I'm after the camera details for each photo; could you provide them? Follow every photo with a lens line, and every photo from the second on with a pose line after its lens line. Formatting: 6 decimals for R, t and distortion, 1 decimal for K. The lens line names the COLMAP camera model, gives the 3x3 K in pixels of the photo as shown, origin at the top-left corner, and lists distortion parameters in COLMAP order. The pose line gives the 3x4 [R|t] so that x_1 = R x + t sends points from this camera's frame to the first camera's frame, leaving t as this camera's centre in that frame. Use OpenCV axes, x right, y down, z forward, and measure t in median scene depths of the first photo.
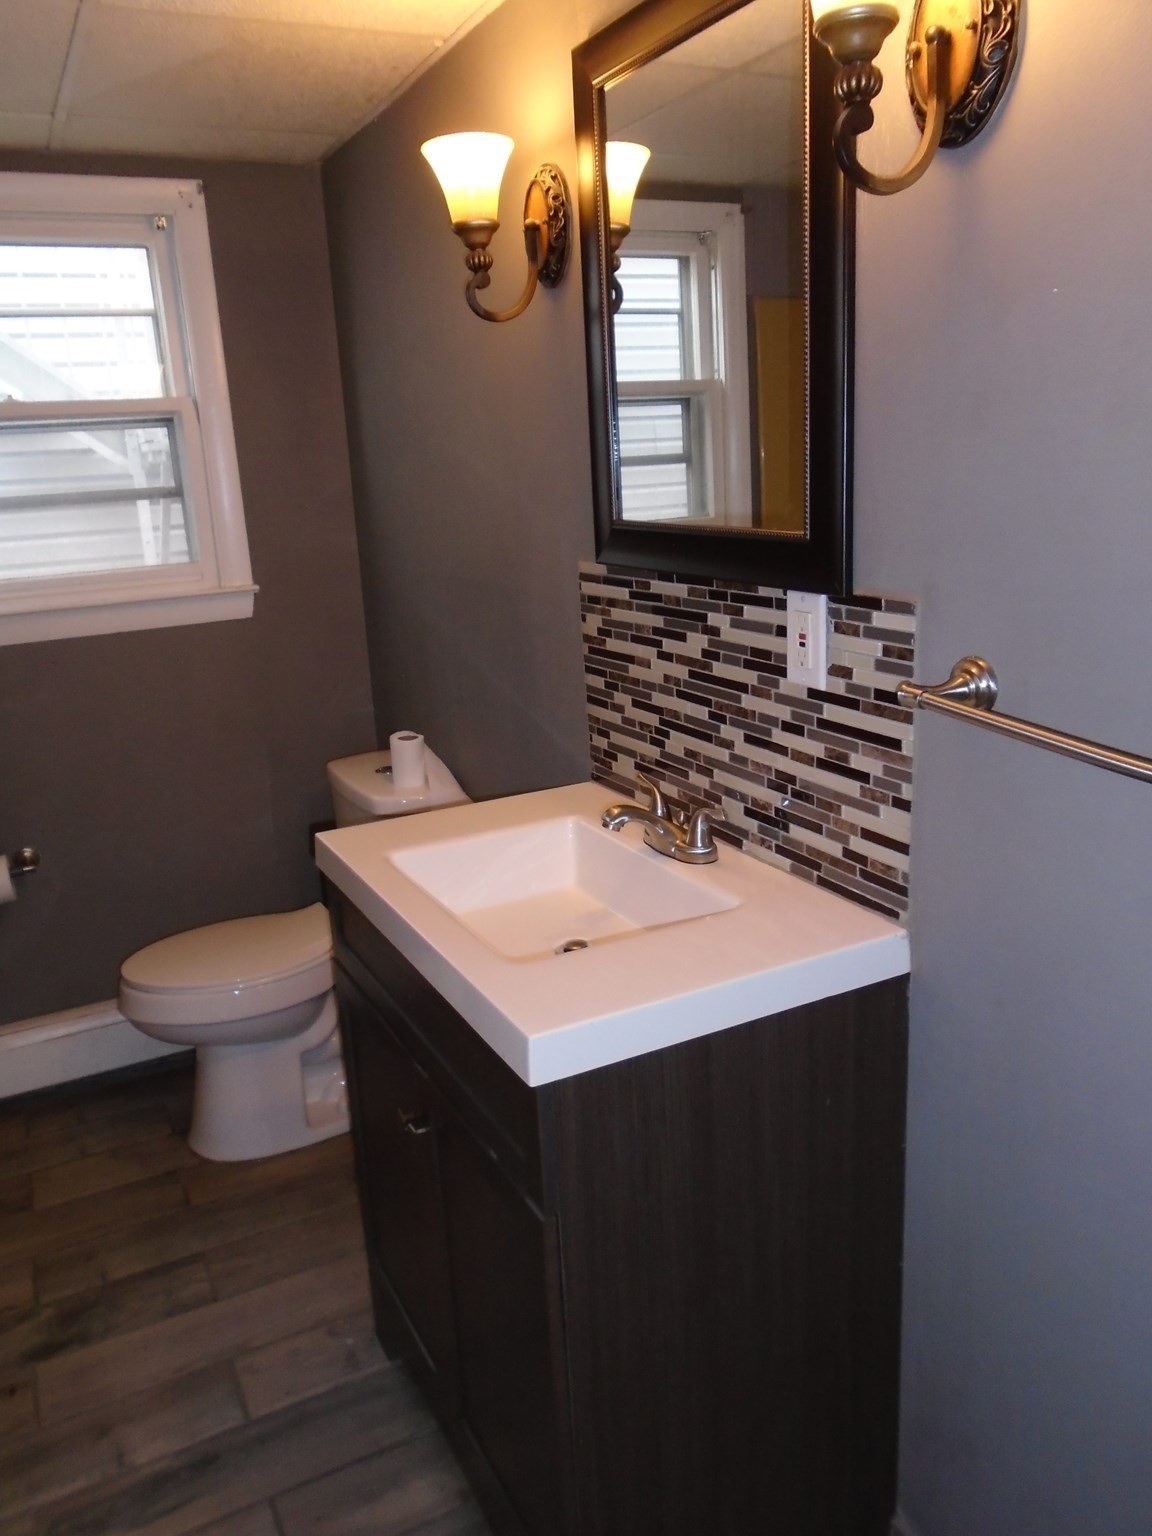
lens RADIAL K [[1184.9, 0, 576.0], [0, 1184.9, 768.0], [0, 0, 1]] dist [-0.013455, 0.002165]
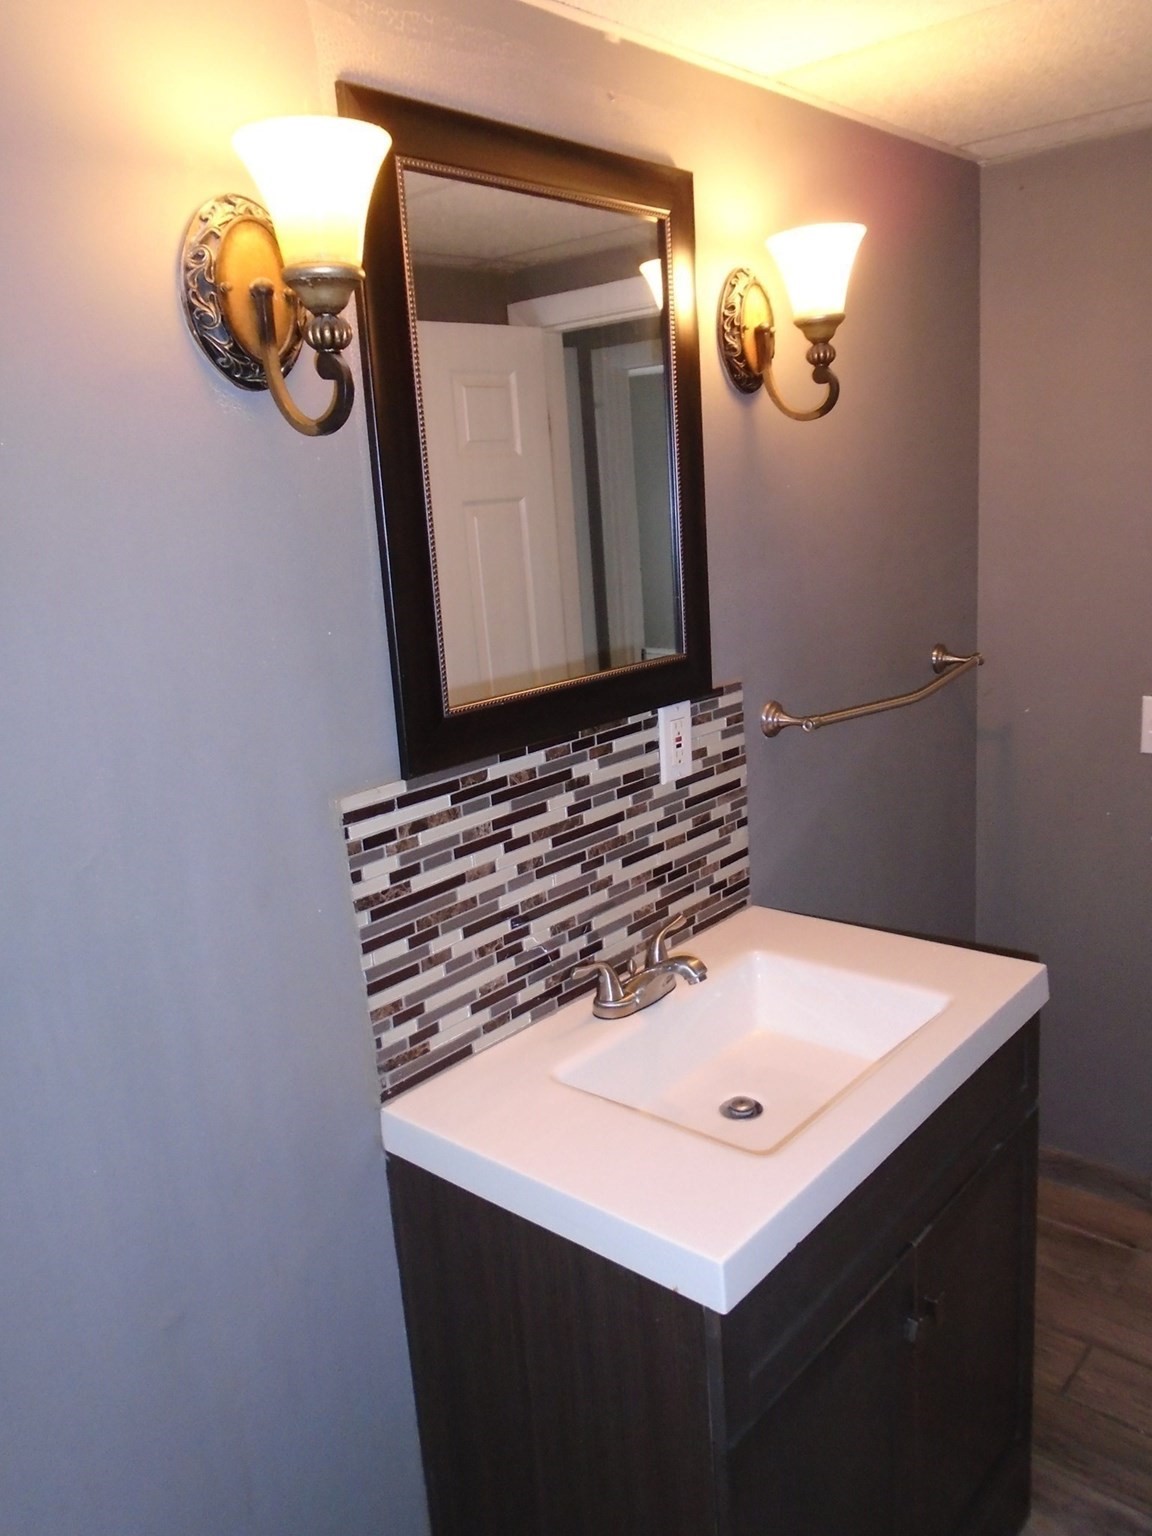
lens RADIAL K [[1184.9, 0, 576.0], [0, 1184.9, 768.0], [0, 0, 1]] dist [-0.013455, 0.002165]
pose [[-0.365417, -0.121311, 0.922905, -0.823316], [0.335973, 0.907449, 0.252305, -0.390781], [-0.868097, 0.402268, -0.290840, 1.331983]]
